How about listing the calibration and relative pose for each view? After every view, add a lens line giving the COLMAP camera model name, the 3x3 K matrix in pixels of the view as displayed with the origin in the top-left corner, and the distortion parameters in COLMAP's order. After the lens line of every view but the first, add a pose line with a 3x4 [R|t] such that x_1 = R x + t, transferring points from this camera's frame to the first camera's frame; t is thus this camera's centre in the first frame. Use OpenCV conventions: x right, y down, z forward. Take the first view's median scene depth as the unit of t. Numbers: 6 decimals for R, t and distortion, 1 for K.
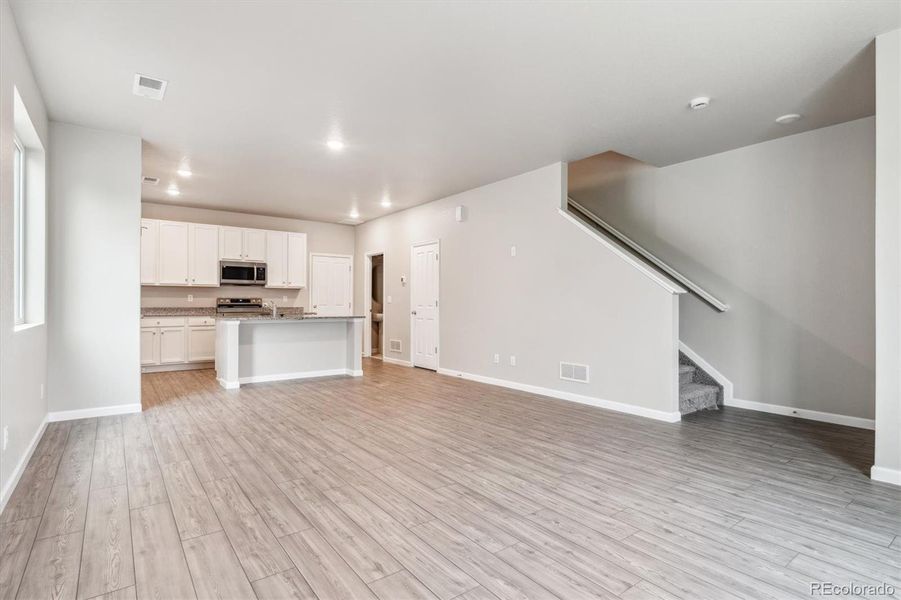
lens RADIAL K [[457.4, 0, 450.9], [0, 457.4, 302.6], [0, 0, 1]] dist [-0.002189, -0.000074]
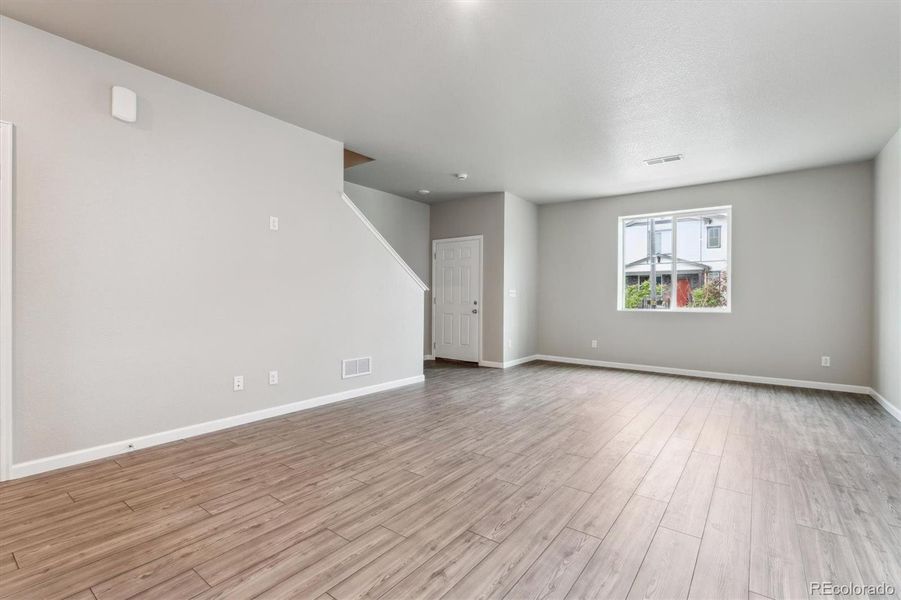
lens RADIAL K [[414.9, 0, 450.5], [0, 414.9, 300.0], [0, 0, 1]] dist [-0.002167, 0.000199]
pose [[-0.284286, -0.008523, 0.958702, -0.417826], [-0.008605, 0.999943, 0.006338, 0.000106], [-0.958701, -0.006448, -0.284344, 0.688079]]
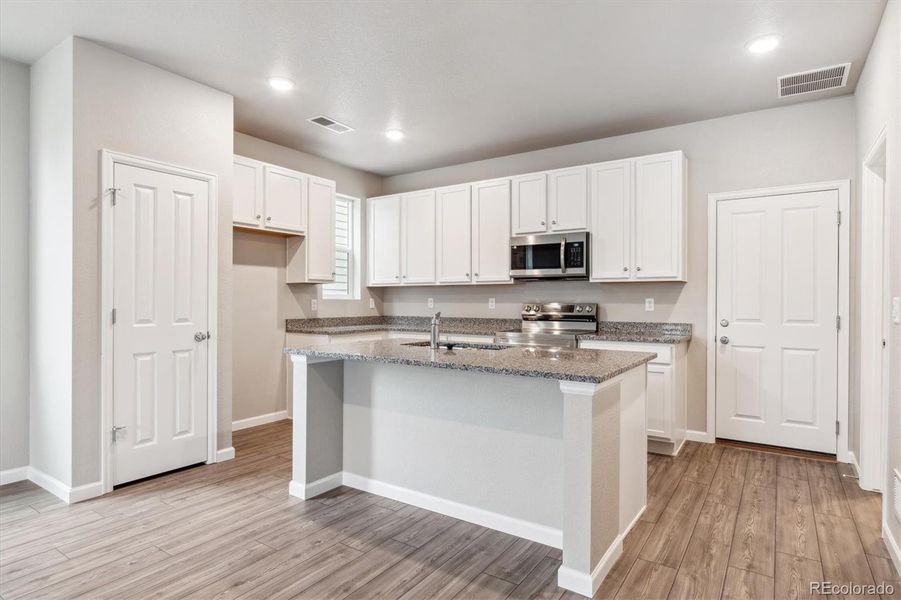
lens RADIAL K [[488.5, 0, 450.5], [0, 488.5, 300.0], [0, 0, 1]] dist [-0.003760, -0.000634]
pose [[0.333385, -0.004297, -0.942781, 0.040547], [-0.001584, 0.999986, -0.005118, -0.011245], [0.942789, 0.003200, 0.333373, 0.727960]]
